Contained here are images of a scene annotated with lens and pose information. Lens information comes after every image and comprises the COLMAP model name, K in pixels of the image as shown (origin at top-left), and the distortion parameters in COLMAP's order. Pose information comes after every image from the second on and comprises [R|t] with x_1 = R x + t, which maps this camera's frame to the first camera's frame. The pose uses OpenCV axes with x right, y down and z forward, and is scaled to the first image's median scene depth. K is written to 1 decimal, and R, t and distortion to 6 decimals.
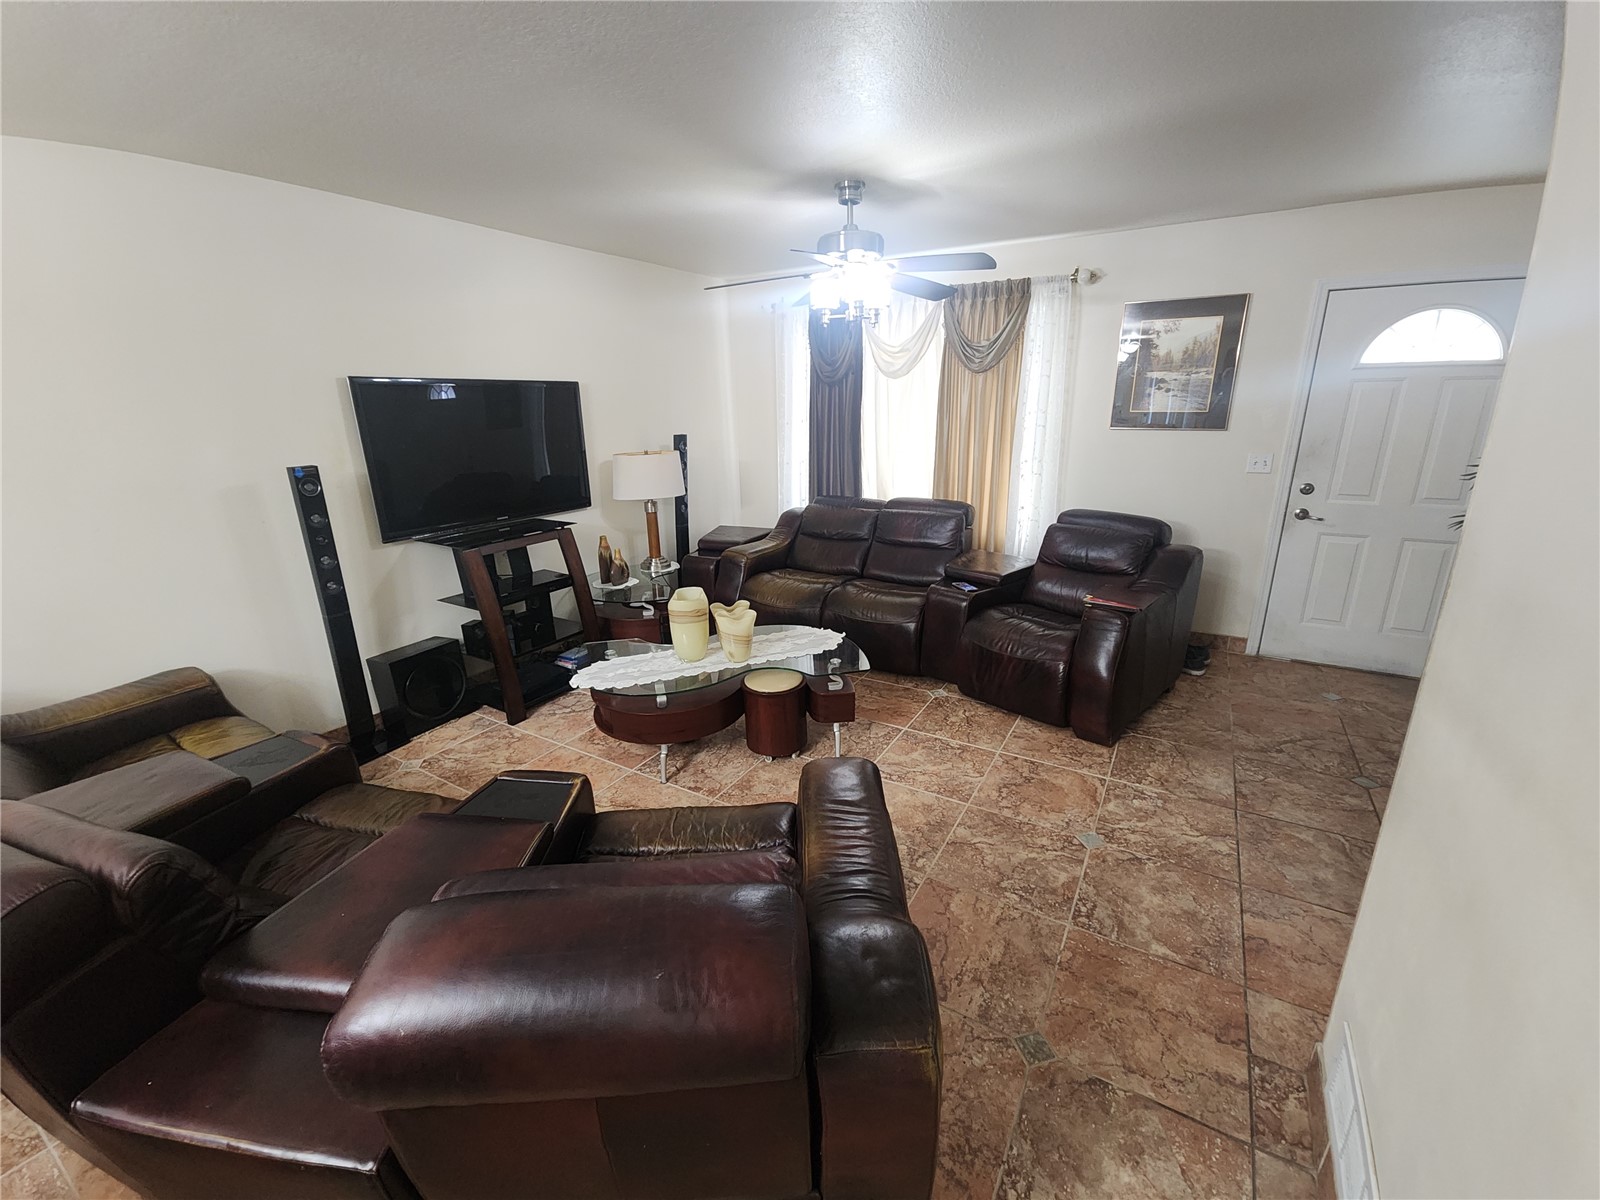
lens RADIAL K [[654.3, 0, 807.0], [0, 654.3, 590.5], [0, 0, 1]] dist [-0.002289, -0.000658]
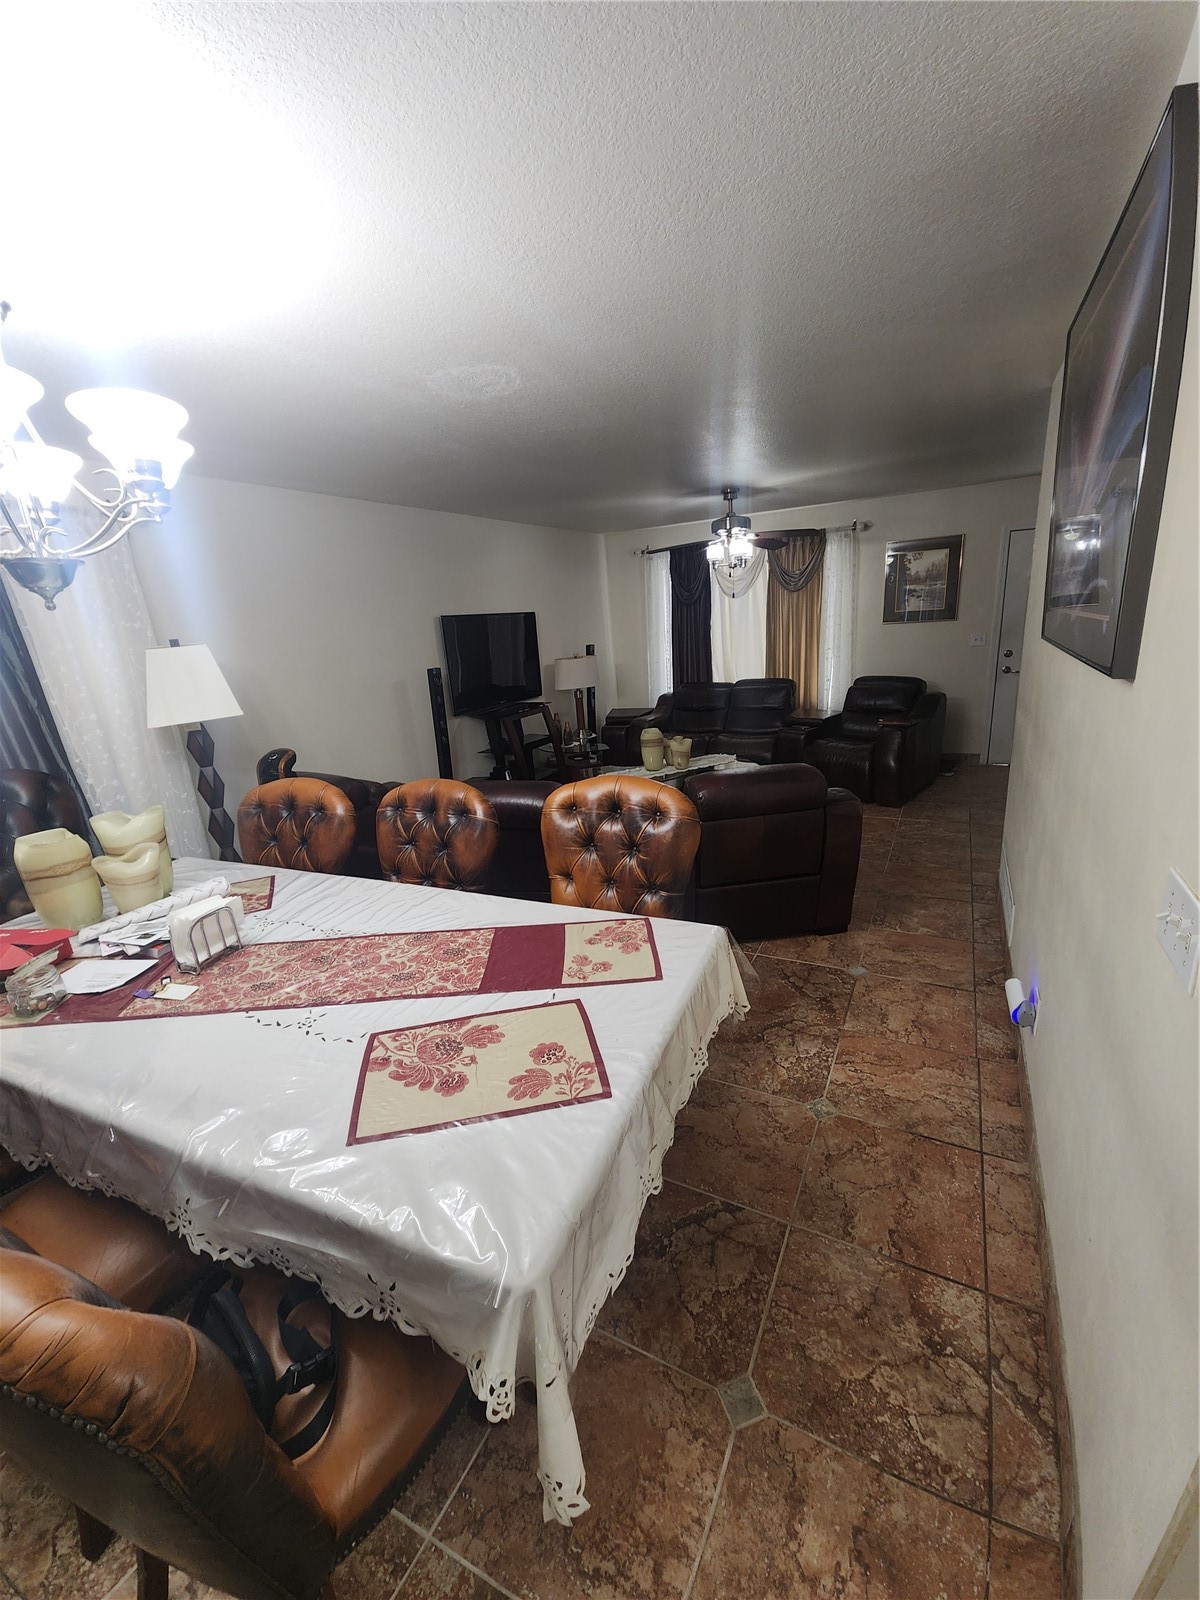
lens RADIAL K [[654.3, 0, 600.0], [0, 654.3, 800.0], [0, 0, 1]] dist [-0.002289, -0.000658]
pose [[0.997431, -0.064153, 0.031880, -0.281915], [0.064475, 0.997877, -0.009156, 0.141295], [-0.031225, 0.011187, 0.999450, -0.522327]]
